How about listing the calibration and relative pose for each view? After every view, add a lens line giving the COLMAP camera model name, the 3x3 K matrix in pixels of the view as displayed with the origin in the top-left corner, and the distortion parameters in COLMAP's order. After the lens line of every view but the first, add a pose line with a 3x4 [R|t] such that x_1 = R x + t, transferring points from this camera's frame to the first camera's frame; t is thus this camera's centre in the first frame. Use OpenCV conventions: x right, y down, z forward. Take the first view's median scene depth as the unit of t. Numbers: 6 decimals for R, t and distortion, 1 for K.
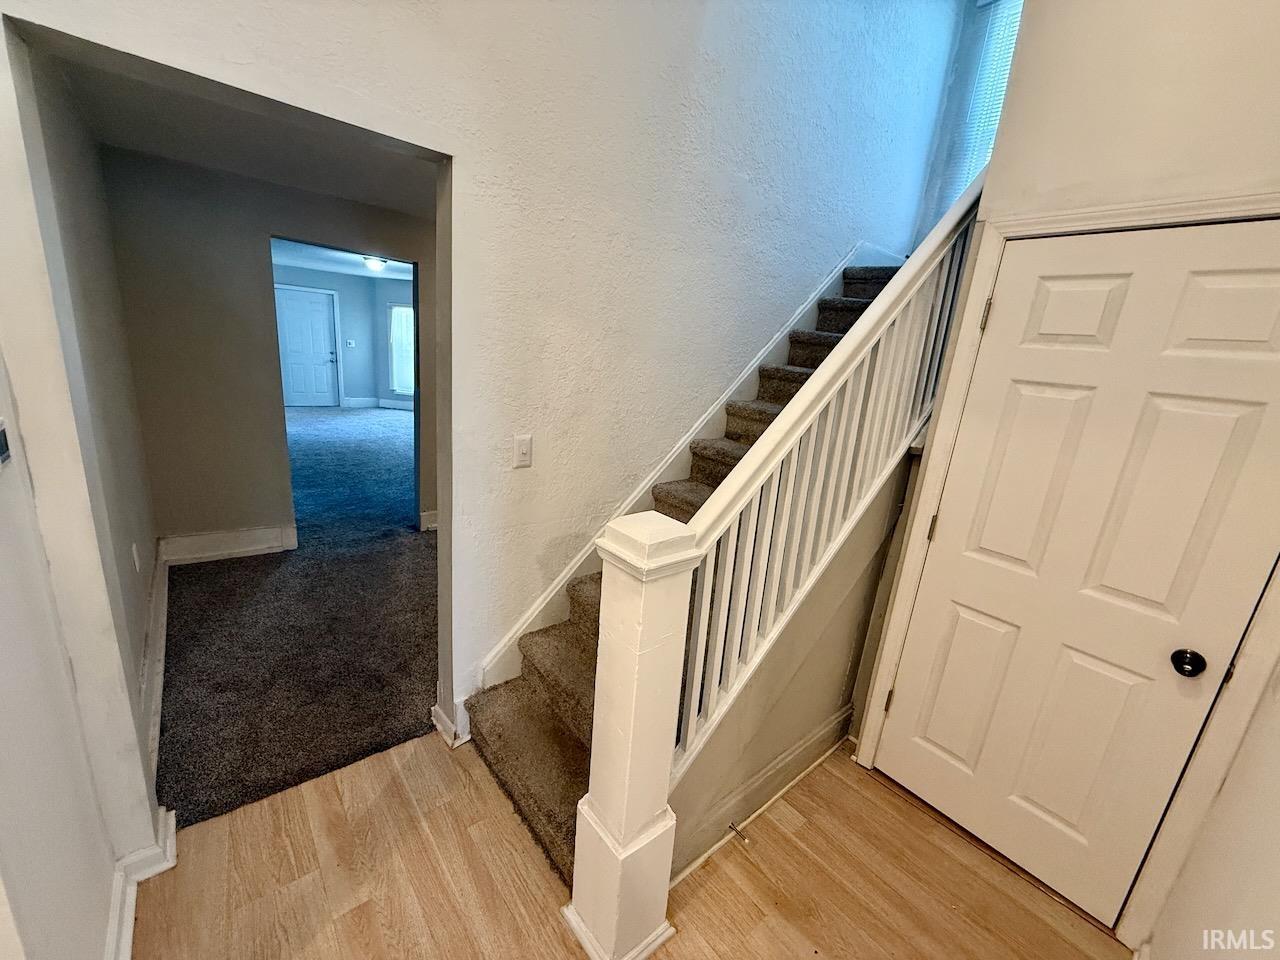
lens RADIAL K [[511.0, 0, 635.3], [0, 511.0, 482.3], [0, 0, 1]] dist [0.001885, 0.000931]
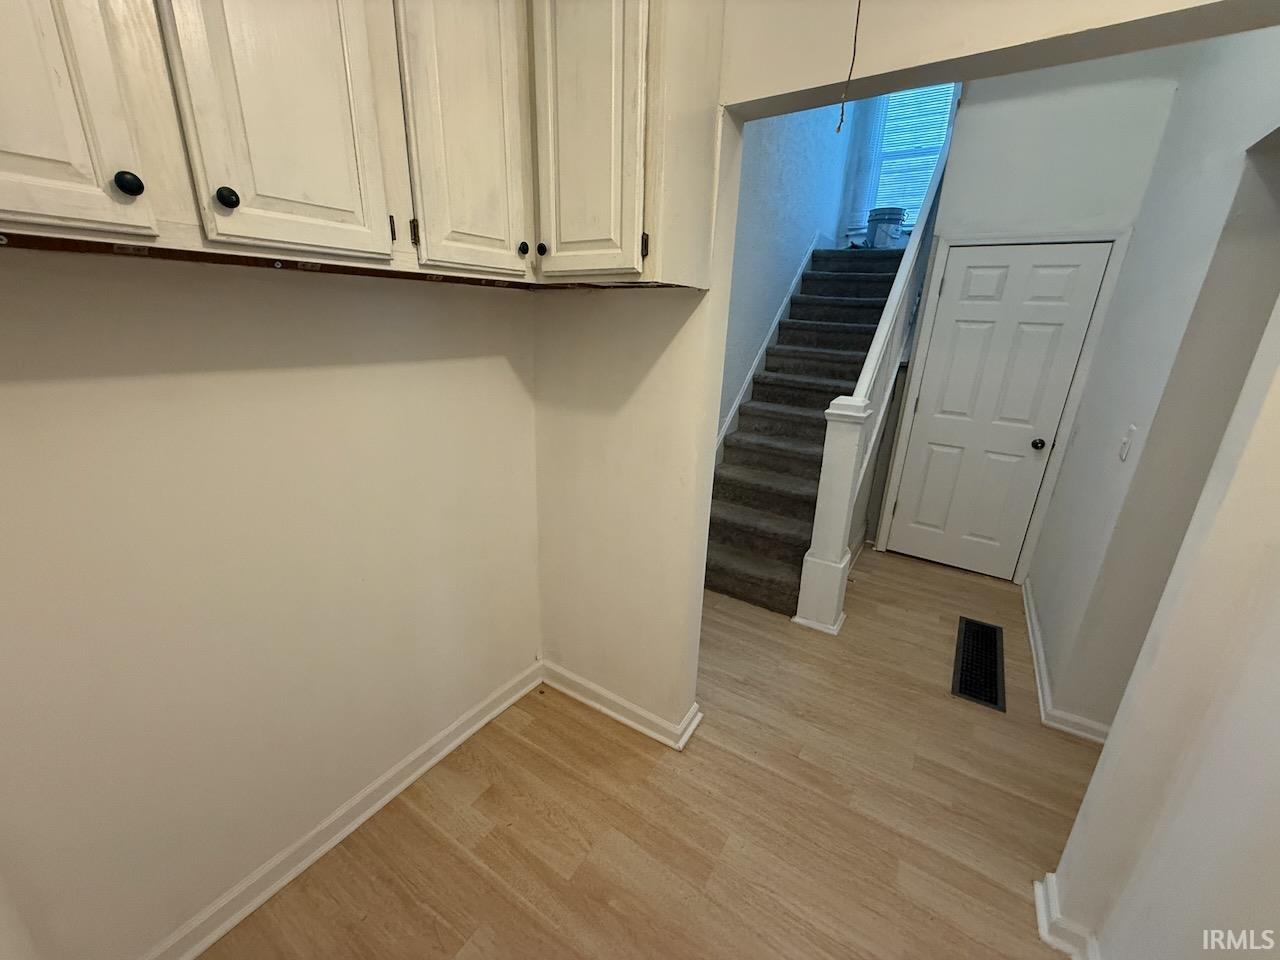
lens RADIAL K [[511.0, 0, 638.7], [0, 511.0, 481.0], [0, 0, 1]] dist [0.001885, 0.000931]
pose [[0.952434, -0.137758, 0.271831, -1.035697], [0.118636, 0.989237, 0.085648, 0.095718], [-0.280704, -0.049325, 0.958526, -0.561881]]
